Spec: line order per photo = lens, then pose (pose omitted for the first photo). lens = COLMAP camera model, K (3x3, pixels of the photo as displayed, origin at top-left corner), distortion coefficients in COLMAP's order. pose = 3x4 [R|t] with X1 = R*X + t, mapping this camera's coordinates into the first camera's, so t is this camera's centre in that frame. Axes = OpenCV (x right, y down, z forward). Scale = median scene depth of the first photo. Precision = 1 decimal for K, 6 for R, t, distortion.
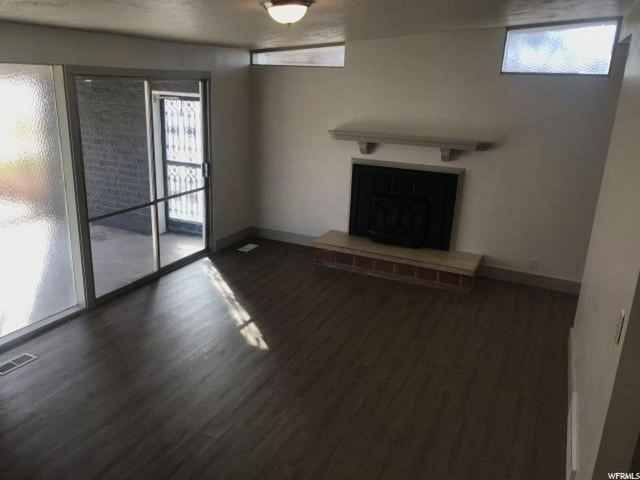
lens RADIAL K [[512.0, 0, 320.0], [0, 512.0, 240.0], [0, 0, 1]] dist [-0.058249, 0.006751]
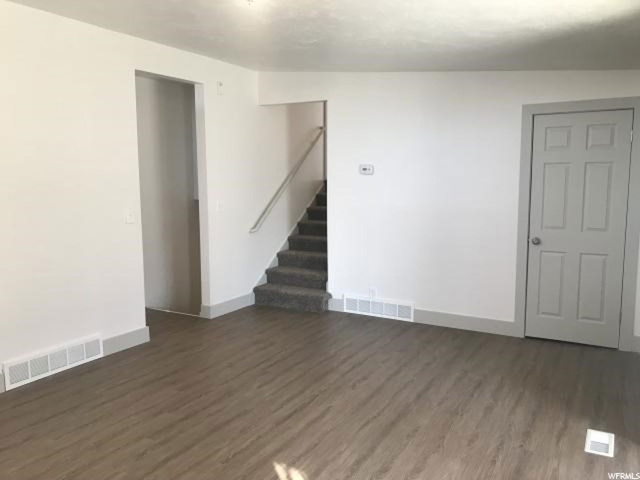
lens RADIAL K [[512.0, 0, 320.0], [0, 512.0, 240.0], [0, 0, 1]] dist [-0.058249, 0.006751]
pose [[-0.996649, -0.041824, 0.070293, -0.203189], [-0.009415, 0.912331, 0.409344, -0.333972], [-0.081251, 0.407311, -0.909668, 1.530614]]
